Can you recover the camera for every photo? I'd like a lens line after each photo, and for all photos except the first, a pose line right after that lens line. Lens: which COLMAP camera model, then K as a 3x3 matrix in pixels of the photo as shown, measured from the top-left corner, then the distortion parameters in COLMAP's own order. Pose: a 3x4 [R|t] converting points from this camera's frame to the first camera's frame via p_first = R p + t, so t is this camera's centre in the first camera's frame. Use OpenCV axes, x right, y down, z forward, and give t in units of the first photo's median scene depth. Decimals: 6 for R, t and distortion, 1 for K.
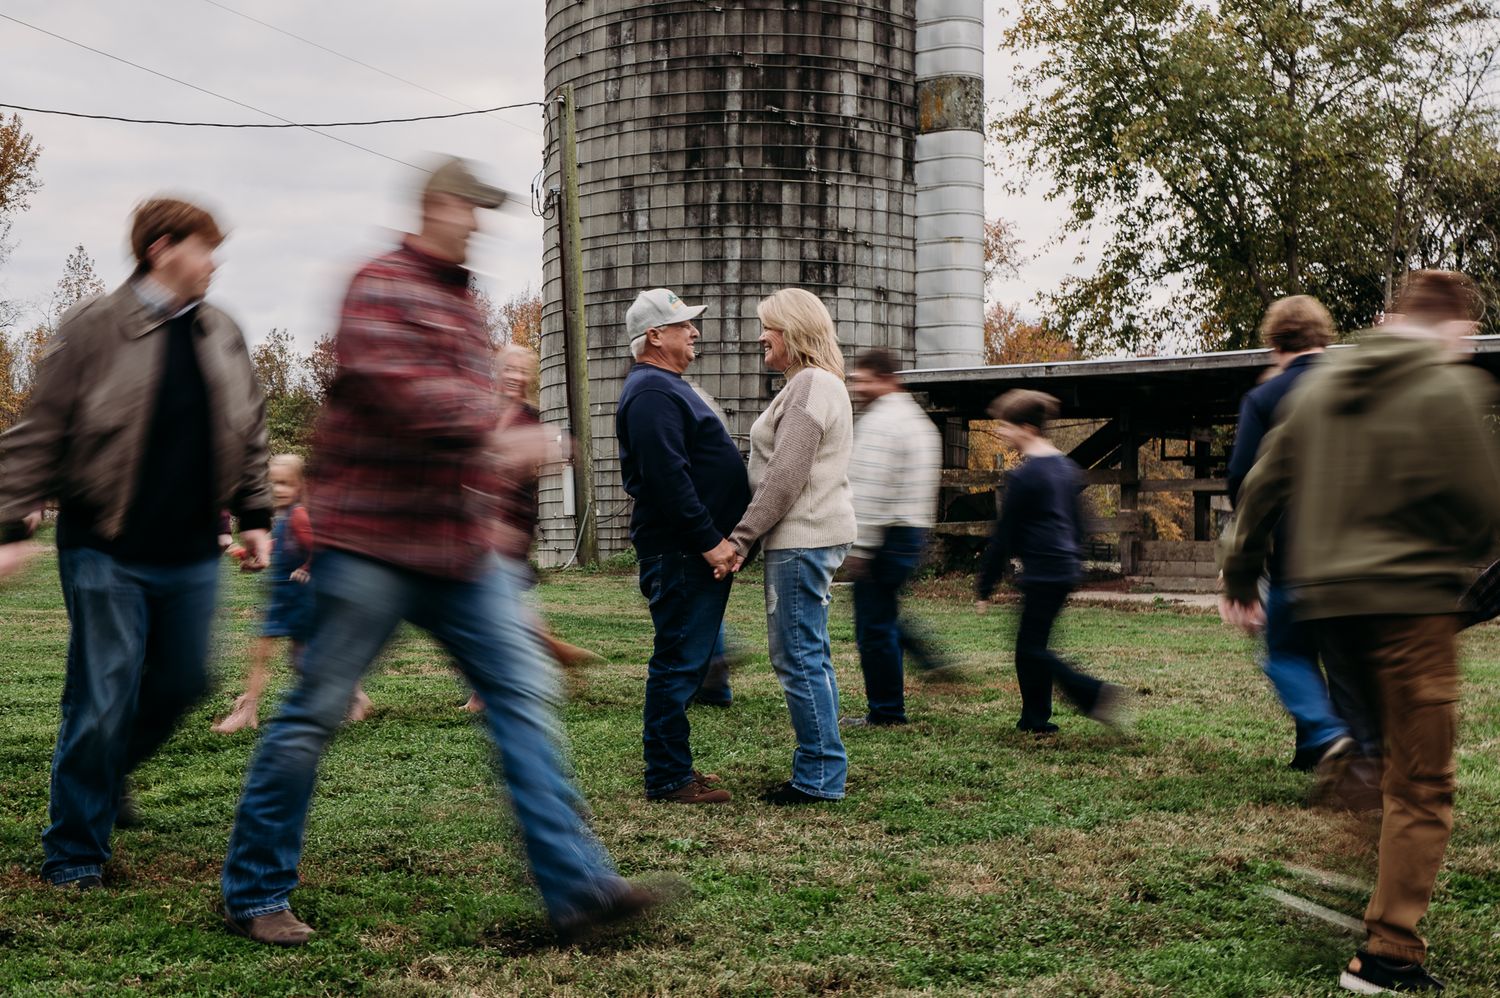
lens RADIAL K [[3565.6, 0, 750.0], [0, 3565.6, 499.0], [0, 0, 1]] dist [0.007750, 0.044652]
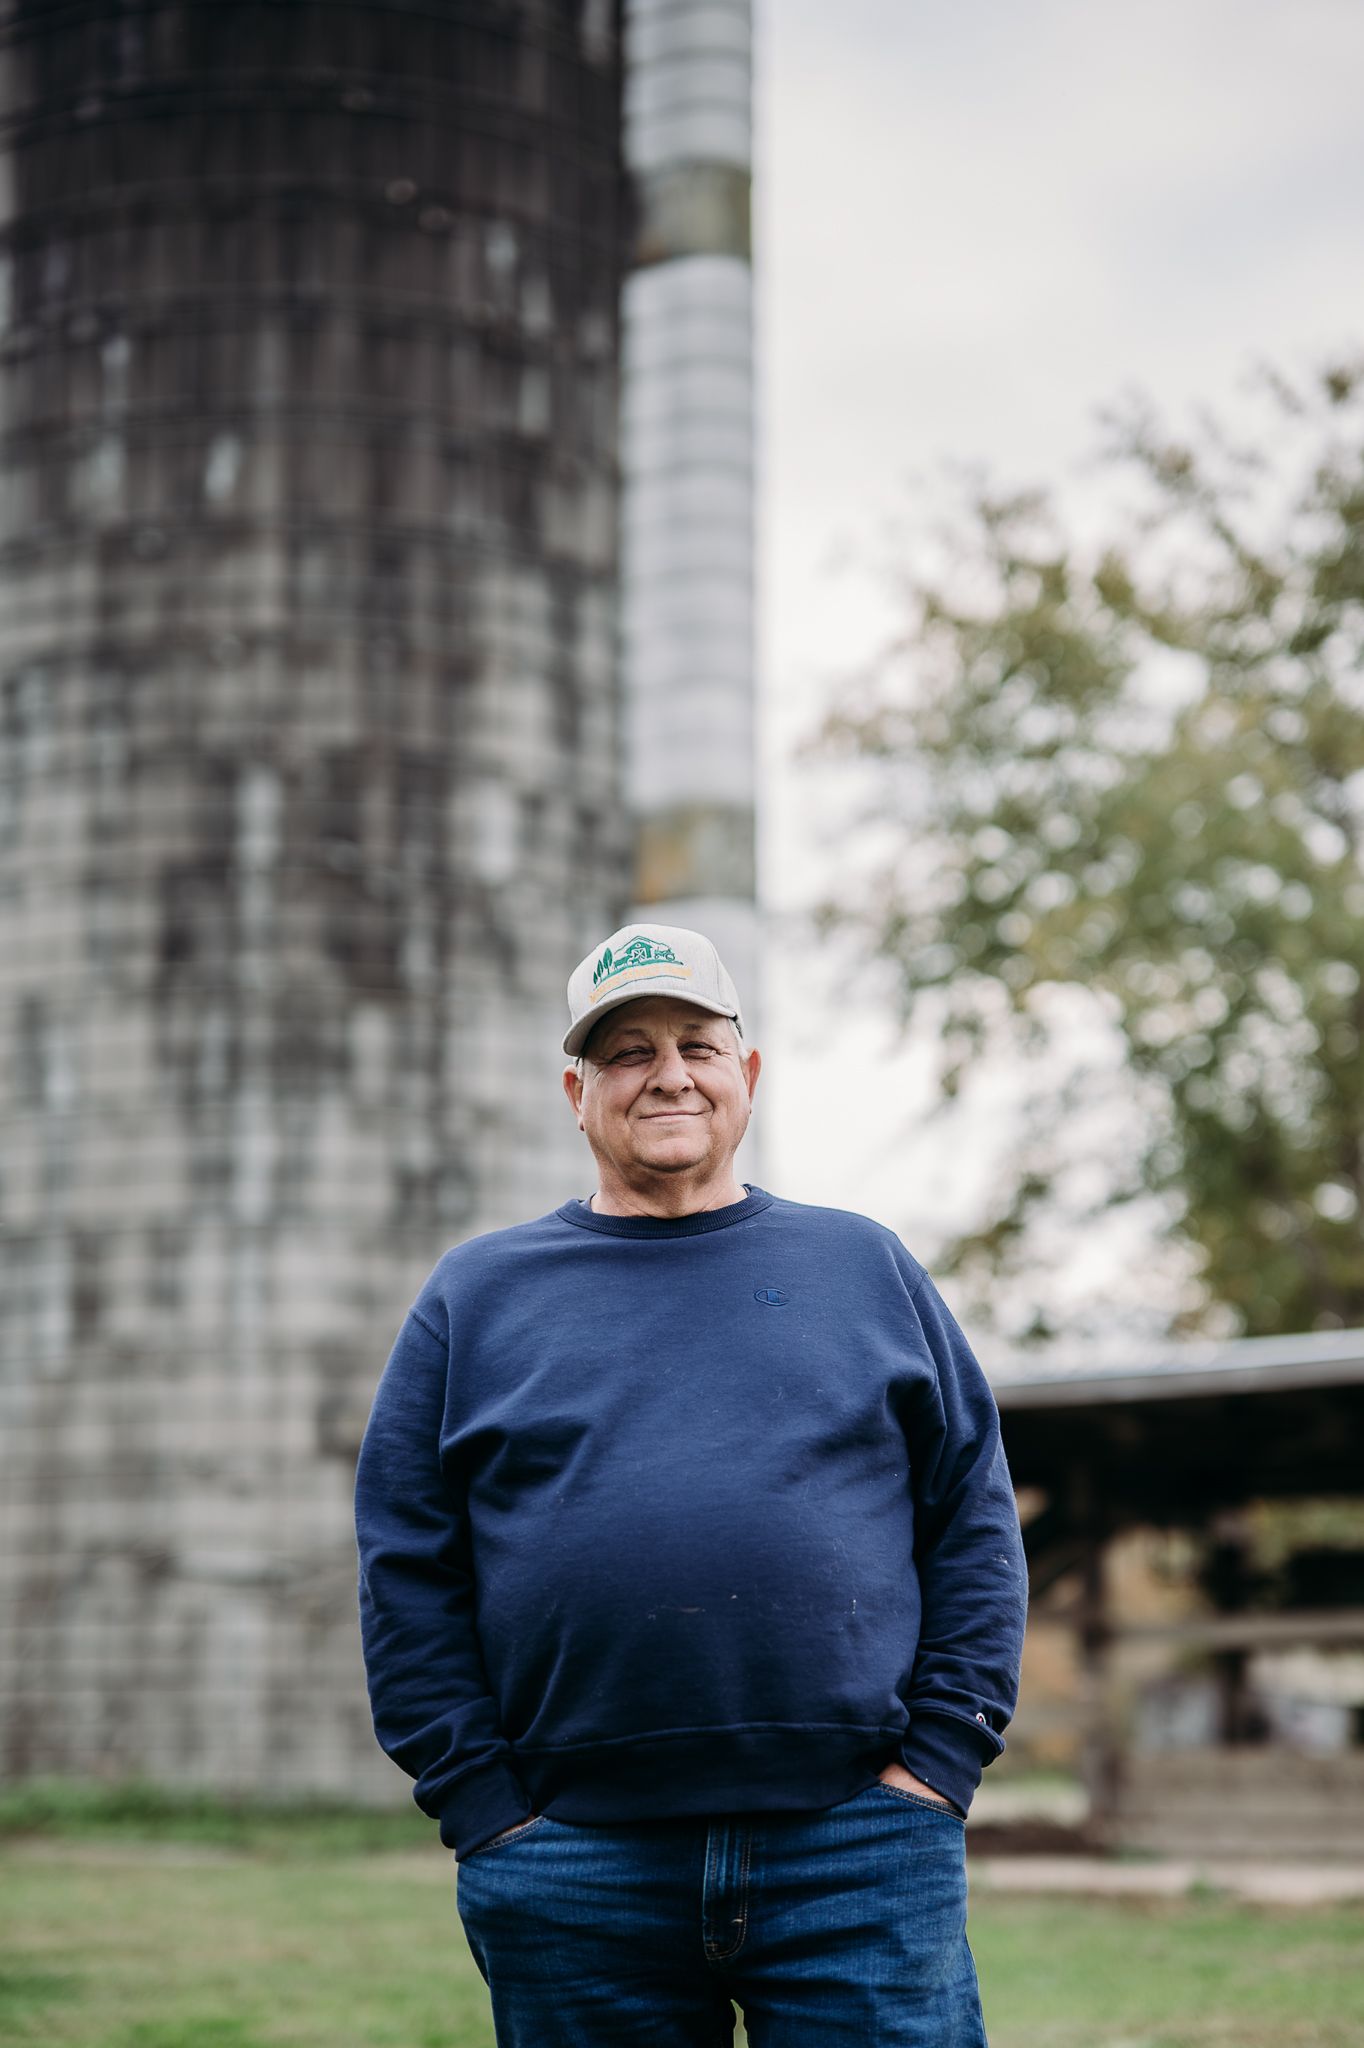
lens RADIAL K [[3752.2, 0, 694.3], [0, 3752.2, 1026.4], [0, 0, 1]] dist [-0.003605, 0.382399]
pose [[0.993553, 0.007293, 0.113131, -0.003101], [0.011937, 0.985650, -0.168379, 0.000017], [-0.112736, 0.168644, 0.979209, 0.497137]]
